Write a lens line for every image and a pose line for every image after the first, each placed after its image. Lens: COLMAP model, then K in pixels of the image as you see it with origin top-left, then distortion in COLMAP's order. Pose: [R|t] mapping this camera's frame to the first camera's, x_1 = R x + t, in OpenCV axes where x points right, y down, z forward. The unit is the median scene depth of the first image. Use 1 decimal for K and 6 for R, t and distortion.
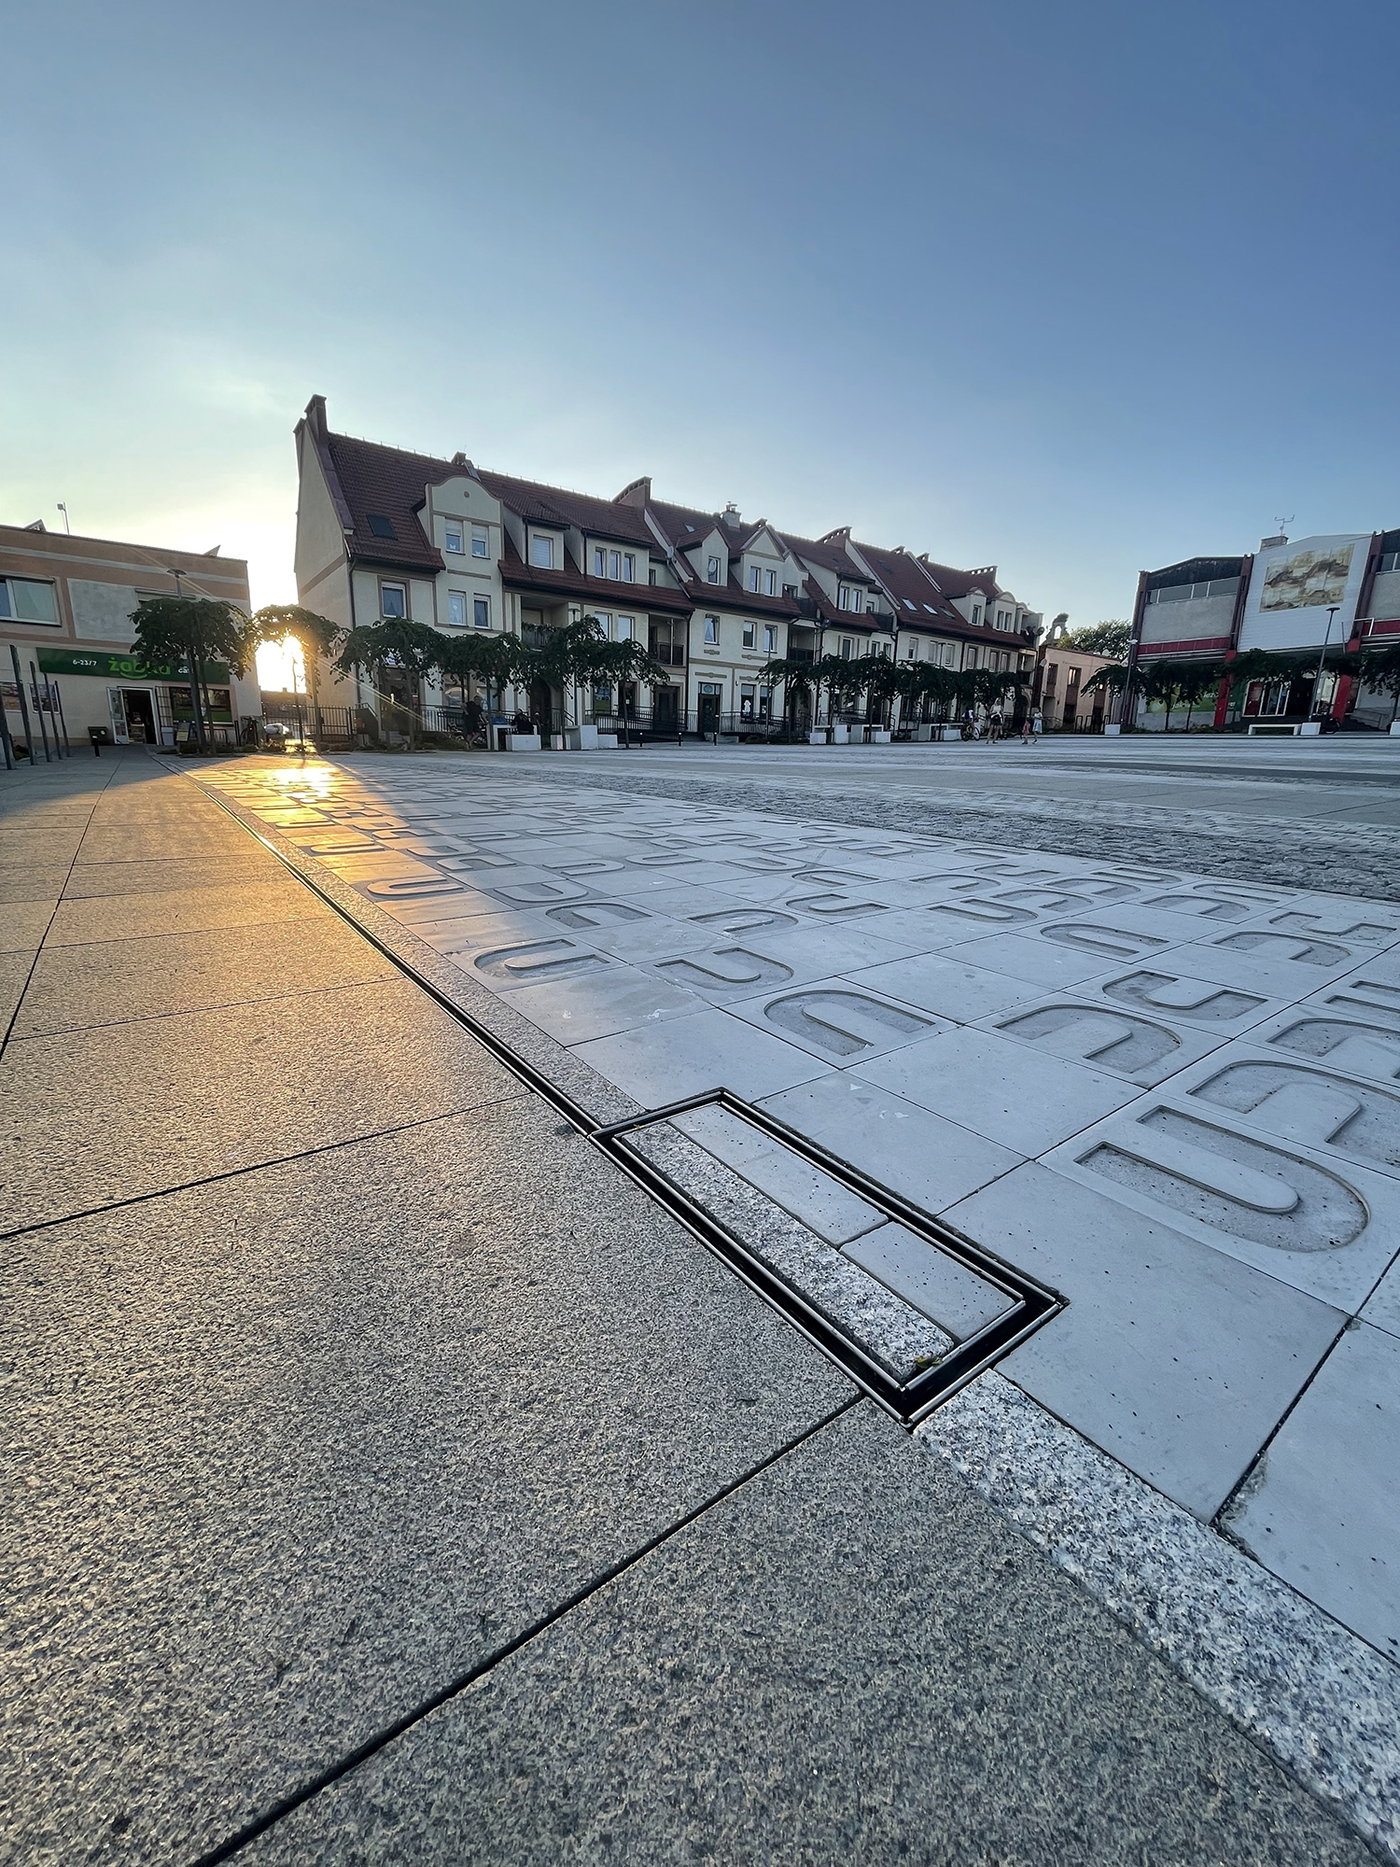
lens RADIAL K [[752.1, 0, 704.6], [0, 752.1, 928.1], [0, 0, 1]] dist [-0.002686, -0.000125]
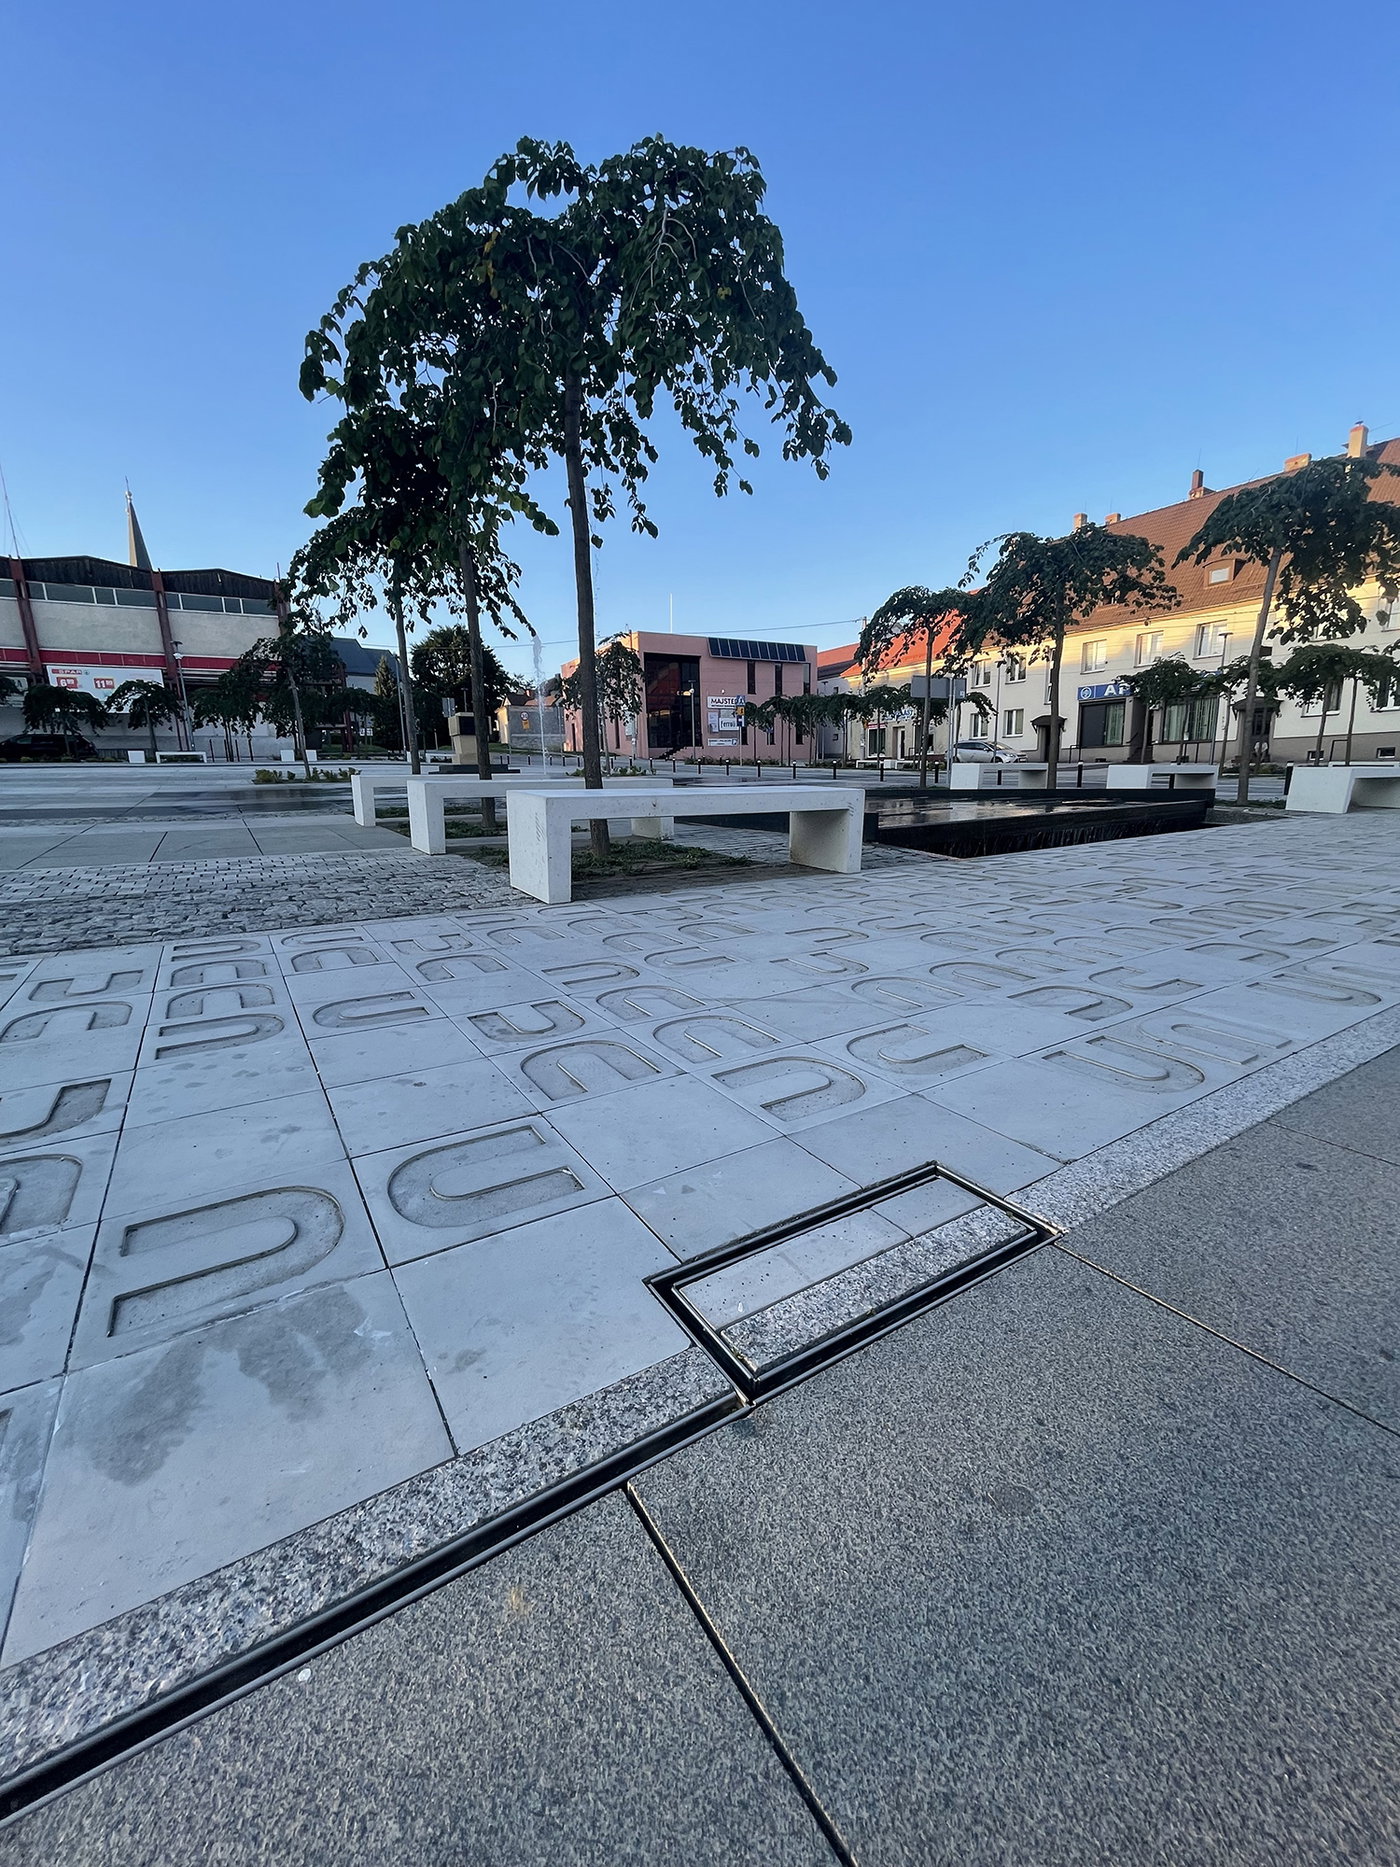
lens RADIAL K [[752.1, 0, 703.2], [0, 752.1, 929.1], [0, 0, 1]] dist [-0.002686, -0.000125]
pose [[0.065782, -0.226443, 0.971801, -0.577595], [0.255588, 0.945243, 0.202954, -0.258203], [-0.964545, 0.235030, 0.120056, 0.607981]]
